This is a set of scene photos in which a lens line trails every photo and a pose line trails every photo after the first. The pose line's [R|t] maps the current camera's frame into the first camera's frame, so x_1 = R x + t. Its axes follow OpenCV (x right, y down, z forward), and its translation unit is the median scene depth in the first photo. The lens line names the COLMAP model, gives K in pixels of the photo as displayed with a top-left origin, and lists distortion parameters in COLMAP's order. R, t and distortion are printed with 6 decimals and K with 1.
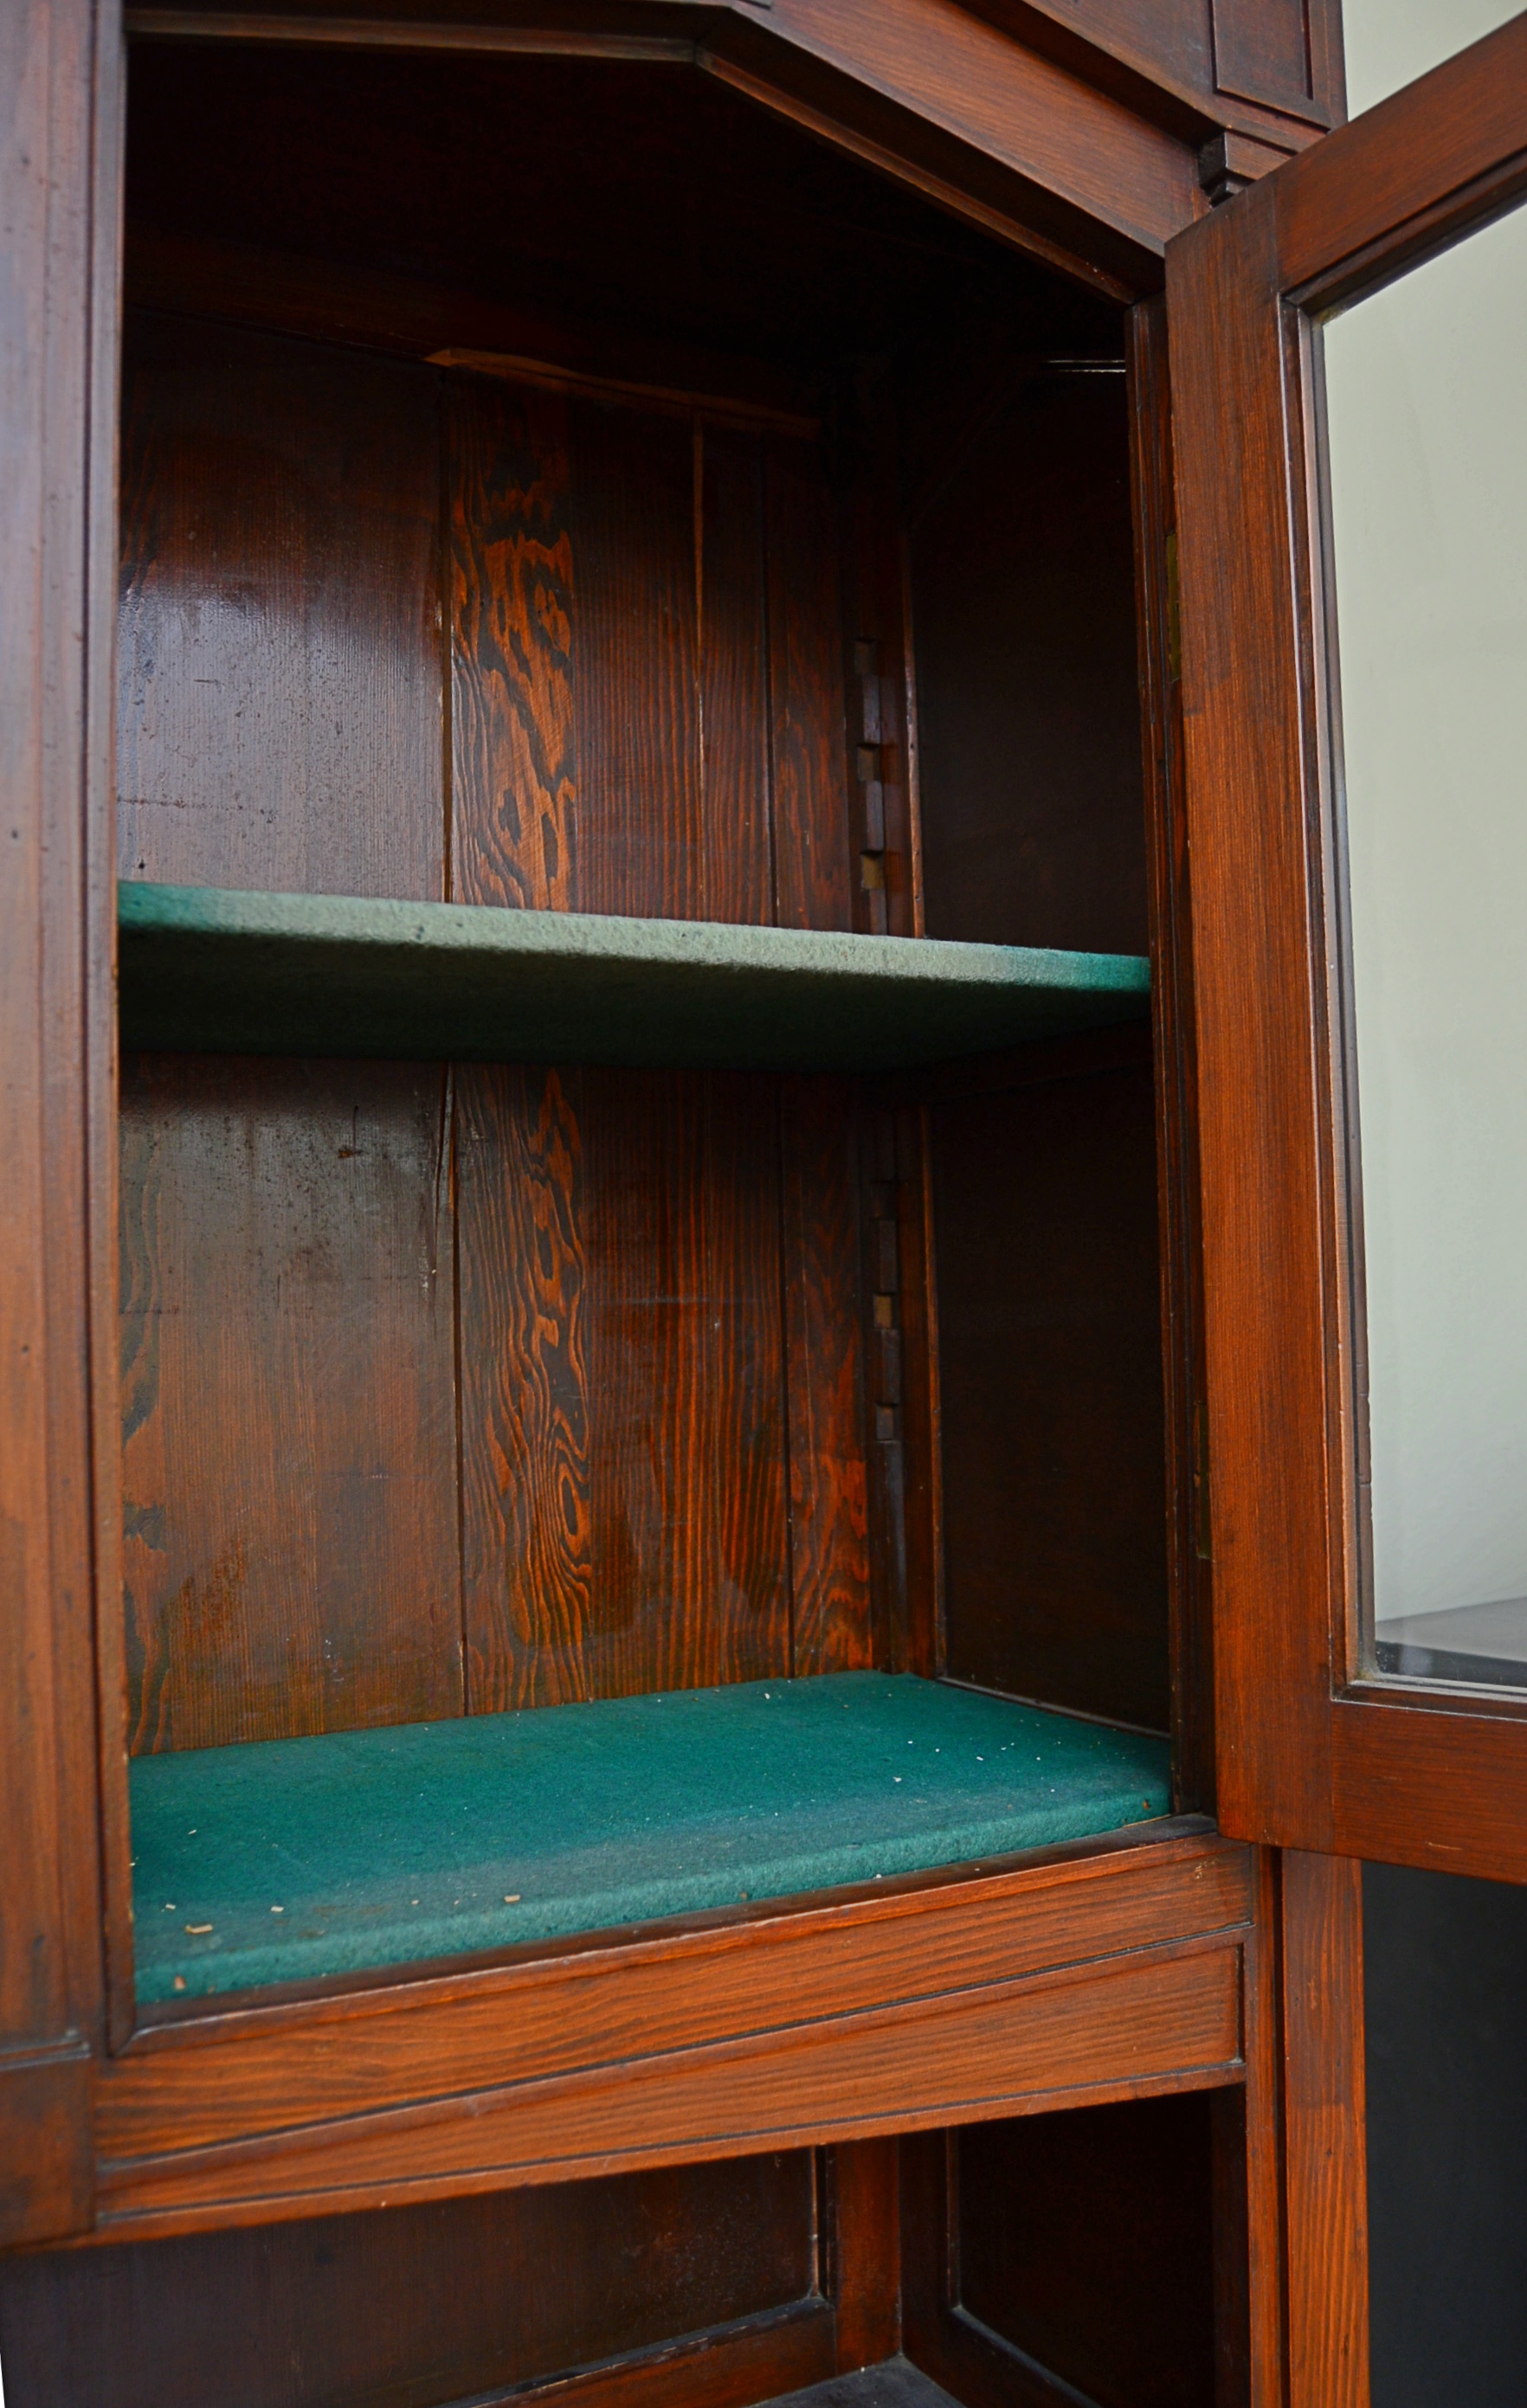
lens RADIAL K [[2023.1, 0, 733.8], [0, 2023.1, 1285.2], [0, 0, 1]] dist [-0.079909, 0.014491]
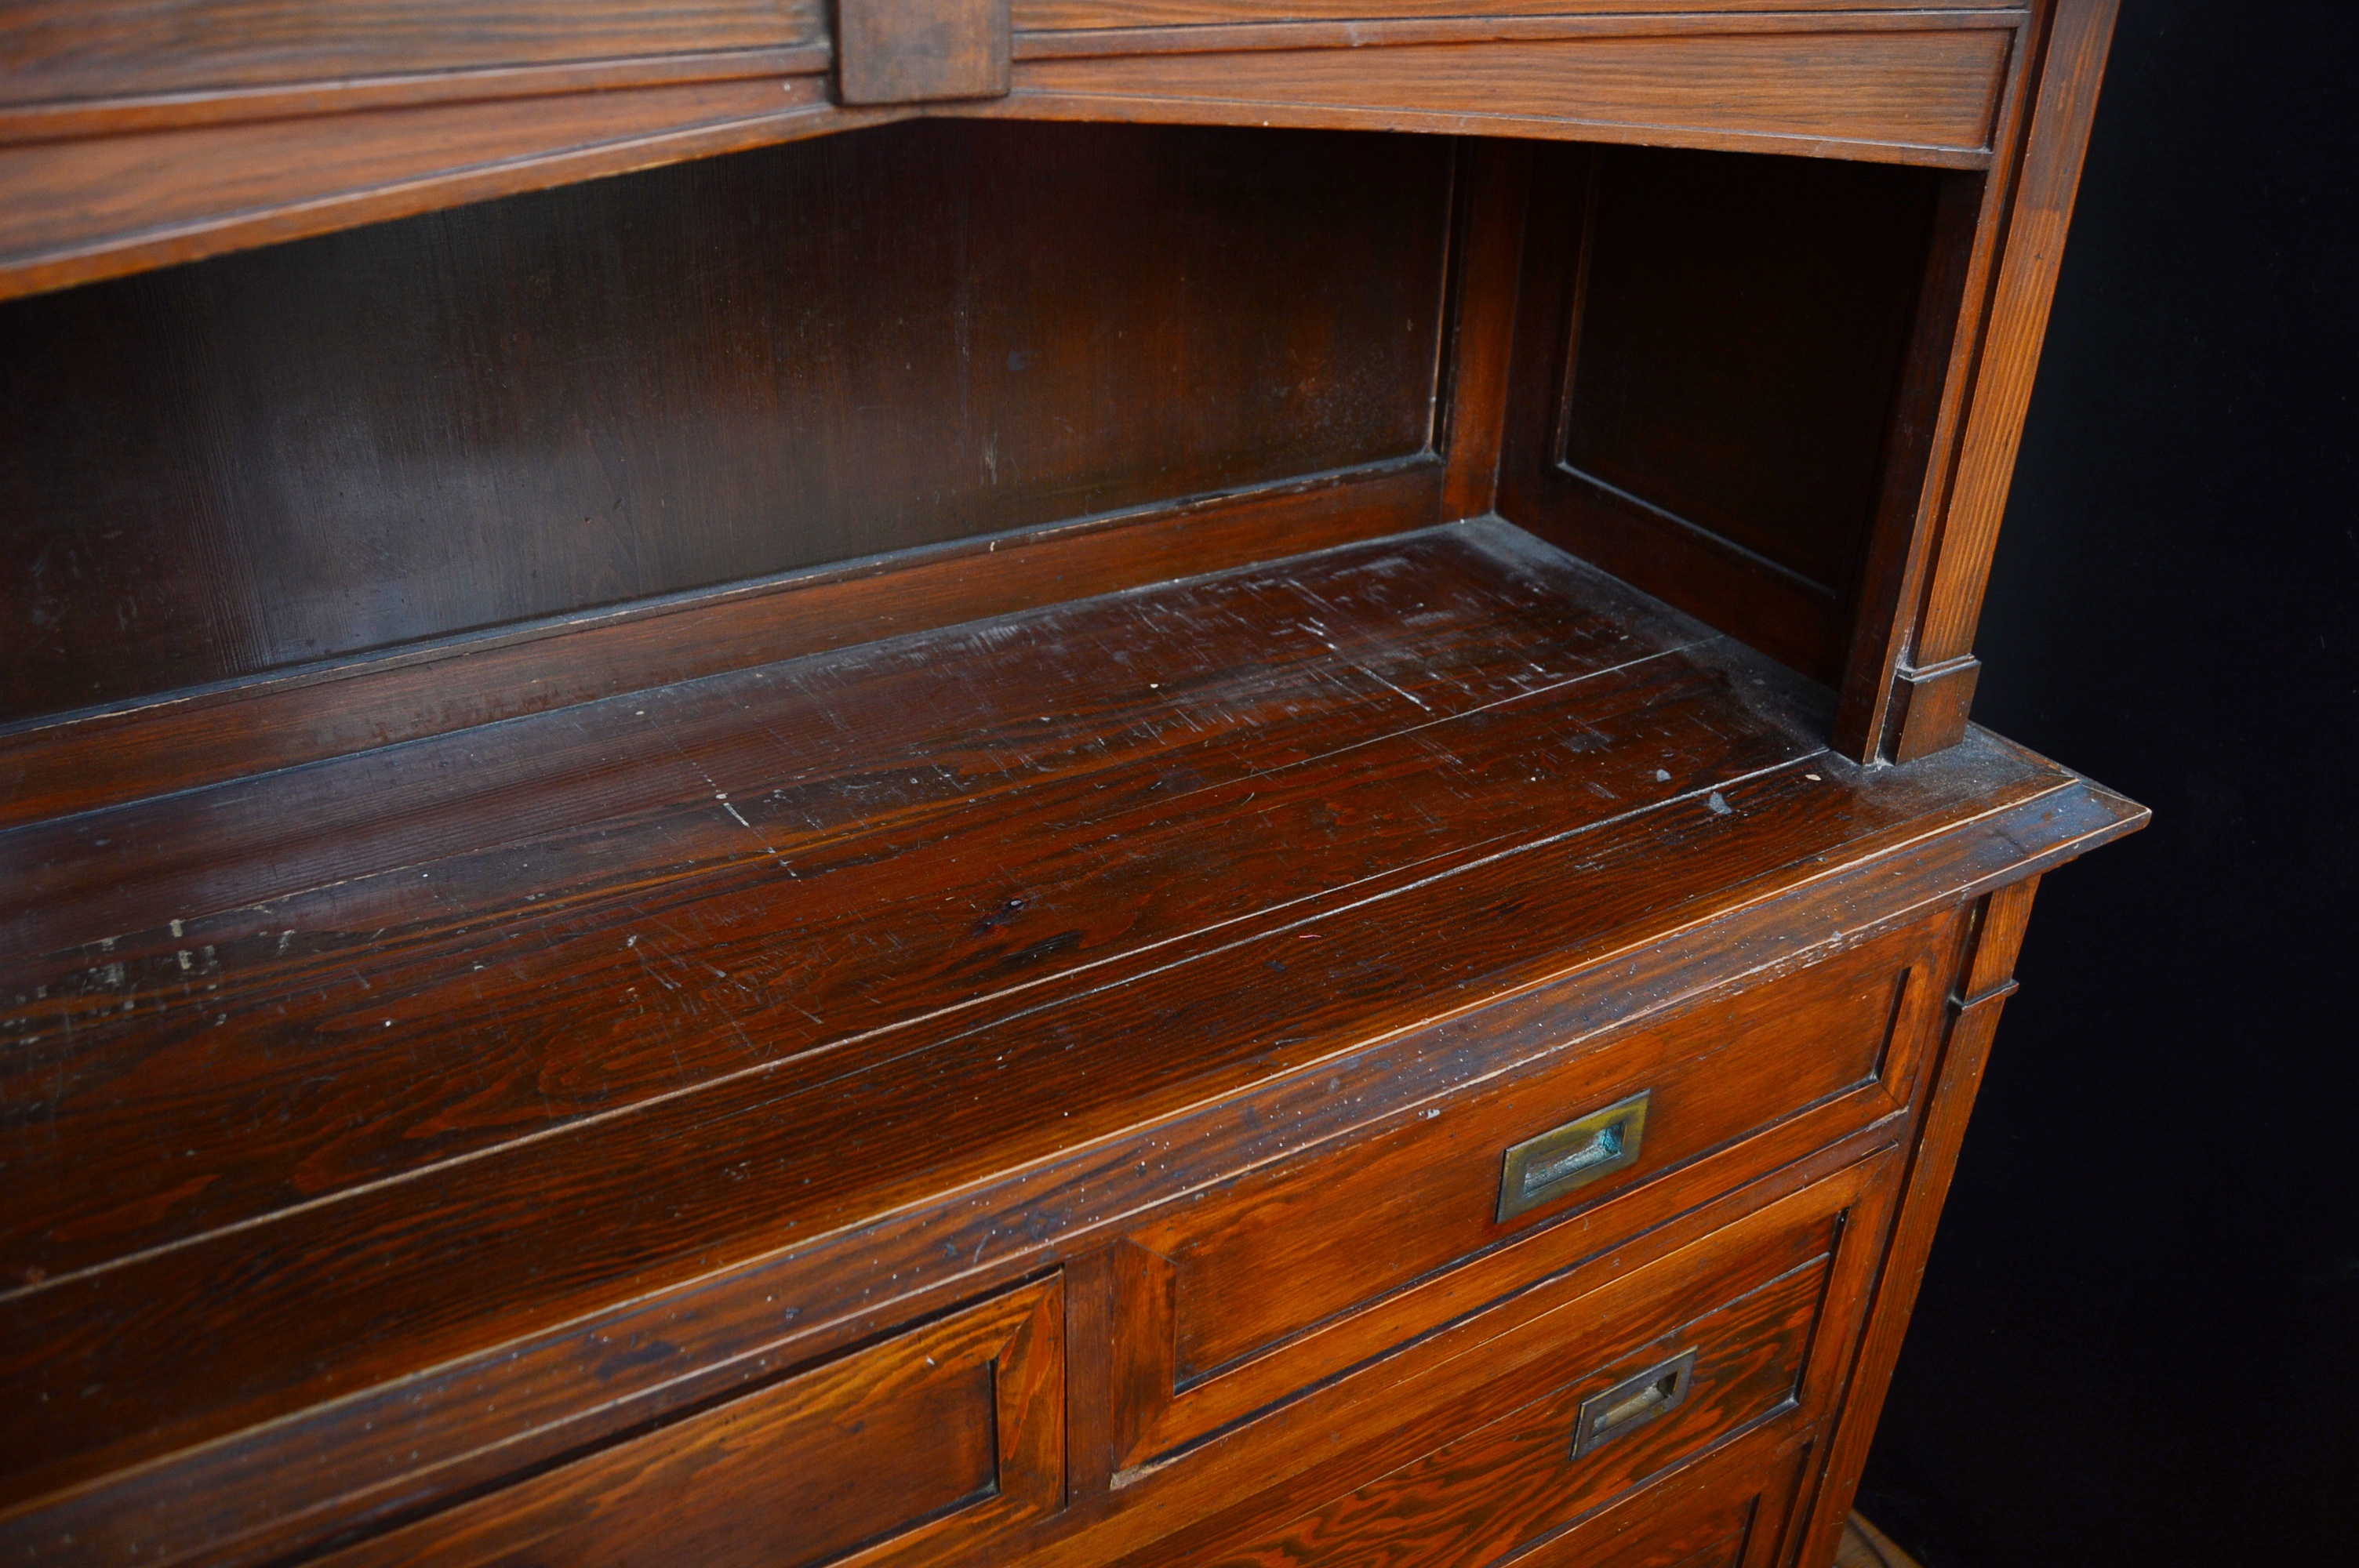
lens RADIAL K [[1849.7, 0, 1179.5], [0, 1849.7, 784.0], [0, 0, 1]] dist [-0.072324, 0.001134]
pose [[0.998287, 0.029524, 0.050508, -0.193835], [-0.050977, 0.862571, 0.503361, 0.222578], [-0.028706, -0.505074, 0.862599, 0.047937]]
